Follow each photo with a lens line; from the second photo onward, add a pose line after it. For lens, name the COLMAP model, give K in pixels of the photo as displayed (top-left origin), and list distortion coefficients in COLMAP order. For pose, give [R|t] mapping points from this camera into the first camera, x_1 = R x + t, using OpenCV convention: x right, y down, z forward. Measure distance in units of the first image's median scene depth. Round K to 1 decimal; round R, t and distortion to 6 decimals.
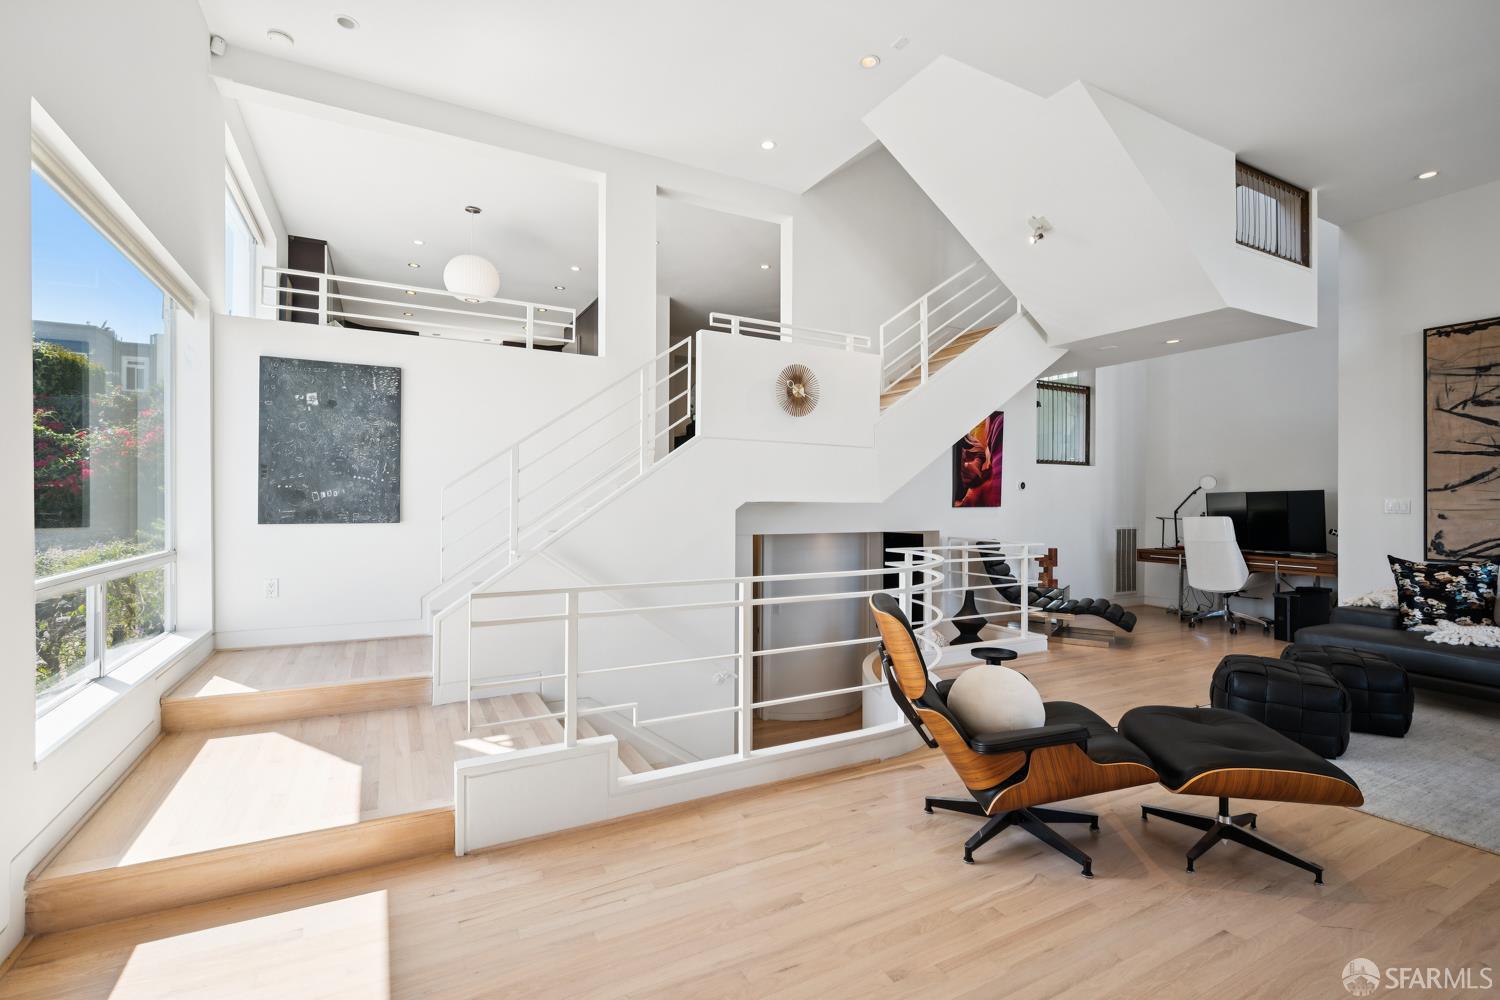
lens RADIAL K [[668.7, 0, 738.4], [0, 668.7, 500.8], [0, 0, 1]] dist [0.001028, -0.000171]
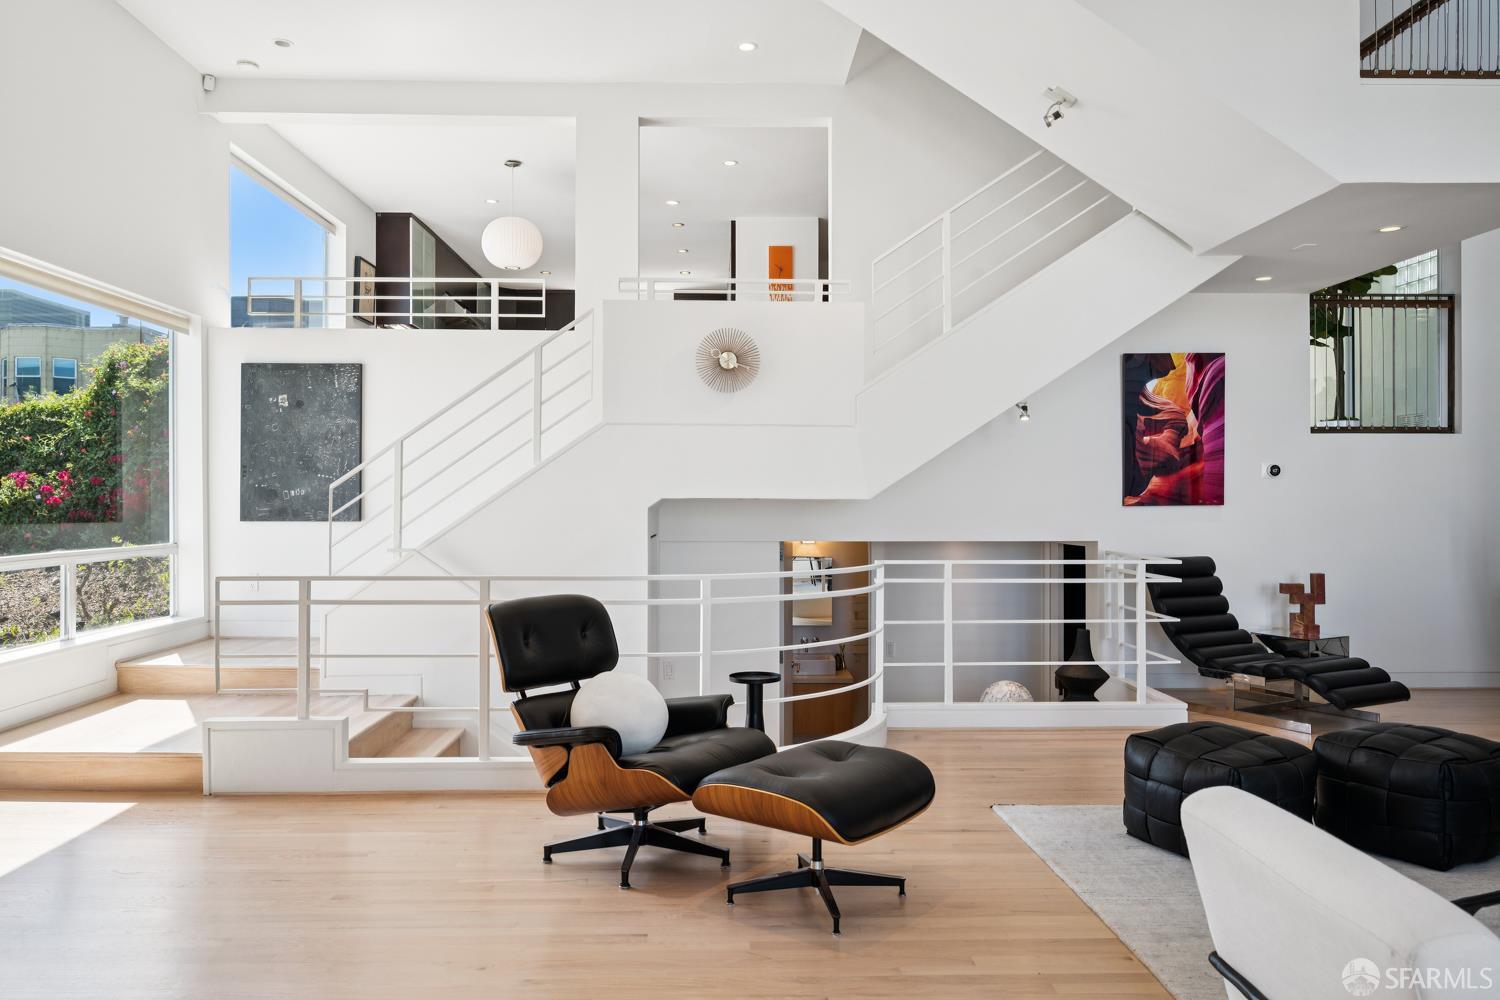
lens RADIAL K [[1063.7, 0, 749.2], [0, 1063.7, 498.2], [0, 0, 1]] dist [-0.002009, -0.000278]
pose [[0.896082, -0.004412, -0.443866, 0.705123], [0.004002, 0.999990, -0.001860, 0.004355], [0.443870, -0.000110, 0.896091, -0.146856]]
